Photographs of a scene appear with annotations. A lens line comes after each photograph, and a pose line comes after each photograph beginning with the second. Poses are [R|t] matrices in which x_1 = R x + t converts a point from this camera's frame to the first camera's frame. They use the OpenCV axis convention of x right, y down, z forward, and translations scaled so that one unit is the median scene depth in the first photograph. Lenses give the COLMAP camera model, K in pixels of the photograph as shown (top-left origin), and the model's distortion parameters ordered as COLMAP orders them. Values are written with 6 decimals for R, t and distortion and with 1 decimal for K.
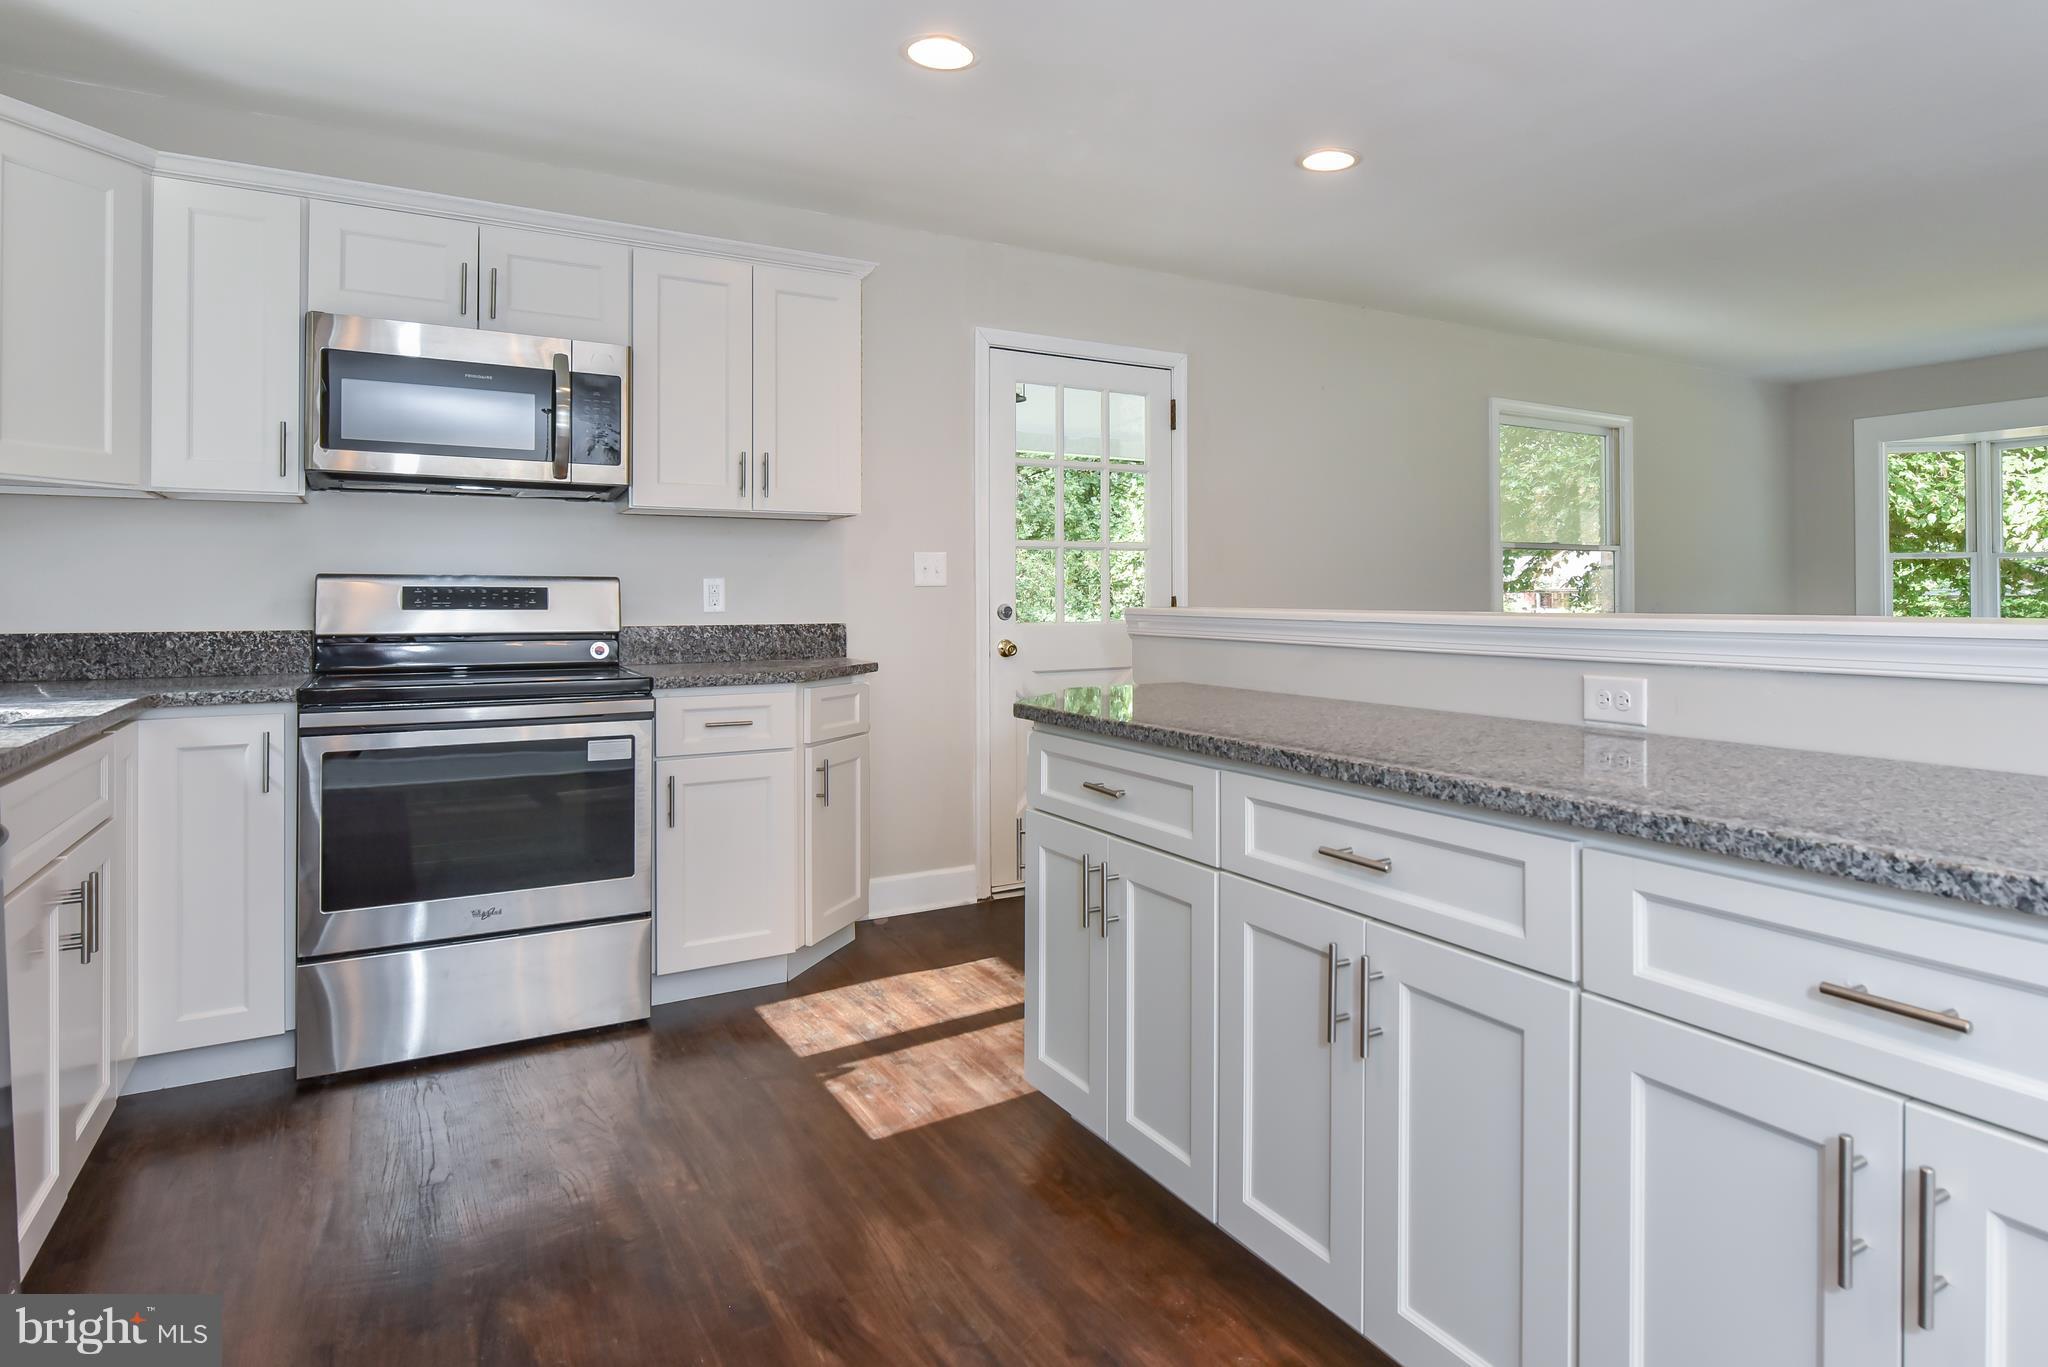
lens RADIAL K [[1074.7, 0, 1019.2], [0, 1074.7, 586.7], [0, 0, 1]] dist [0.001099, 0.000164]
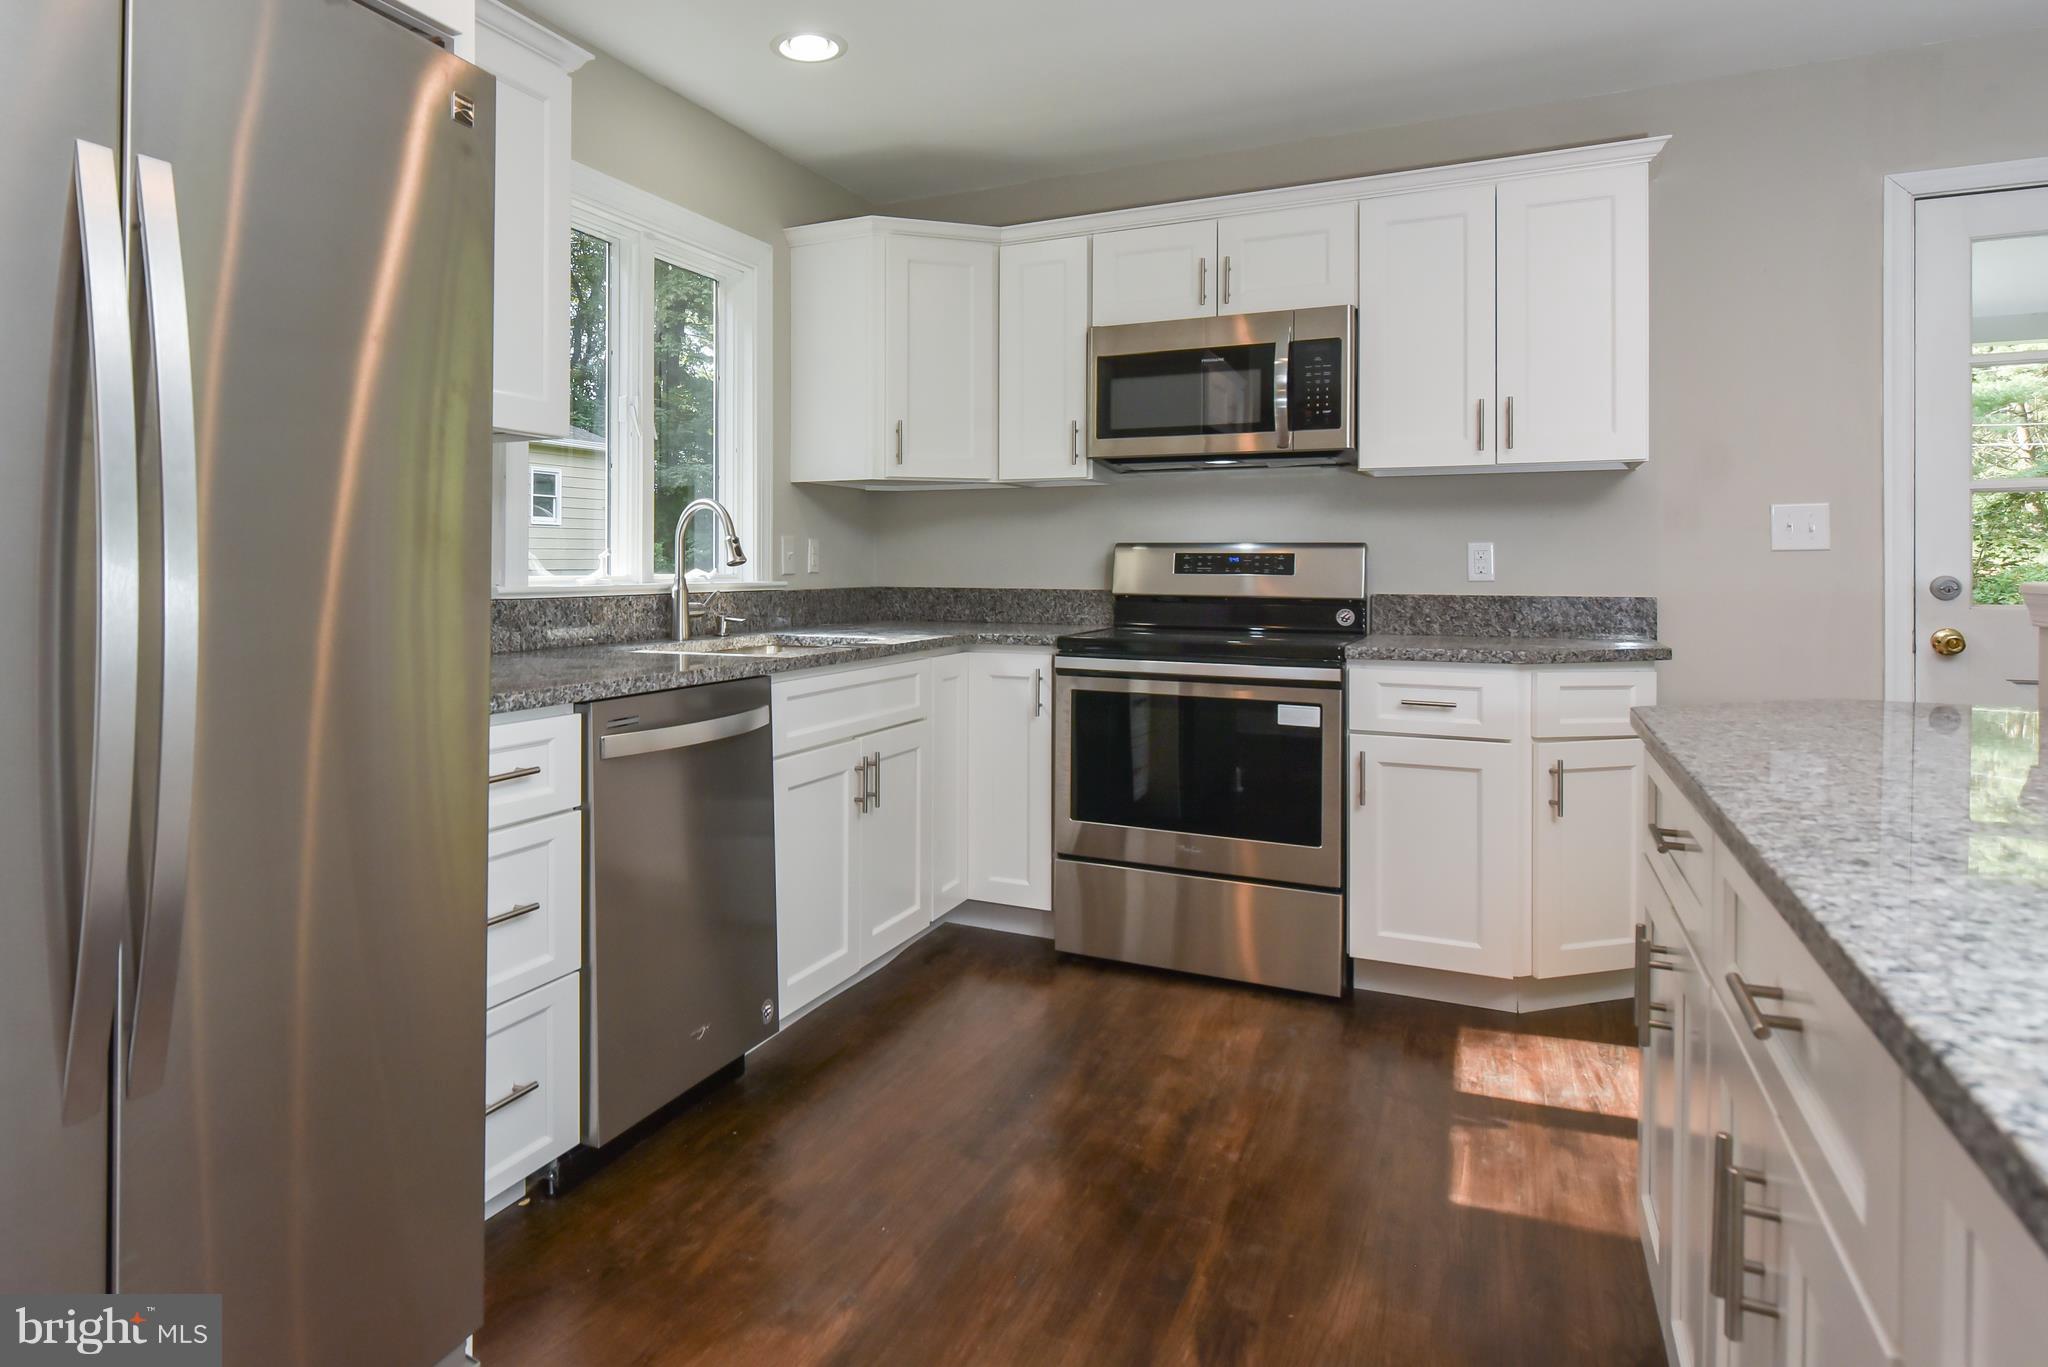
lens RADIAL K [[1131.3, 0, 1015.8], [0, 1131.3, 558.6], [0, 0, 1]] dist [-0.000787, -0.000280]
pose [[0.590173, -0.000490, -0.807276, 0.302657], [0.003795, 0.999990, 0.002167, 0.002057], [0.807268, -0.004343, 0.590170, 0.161130]]
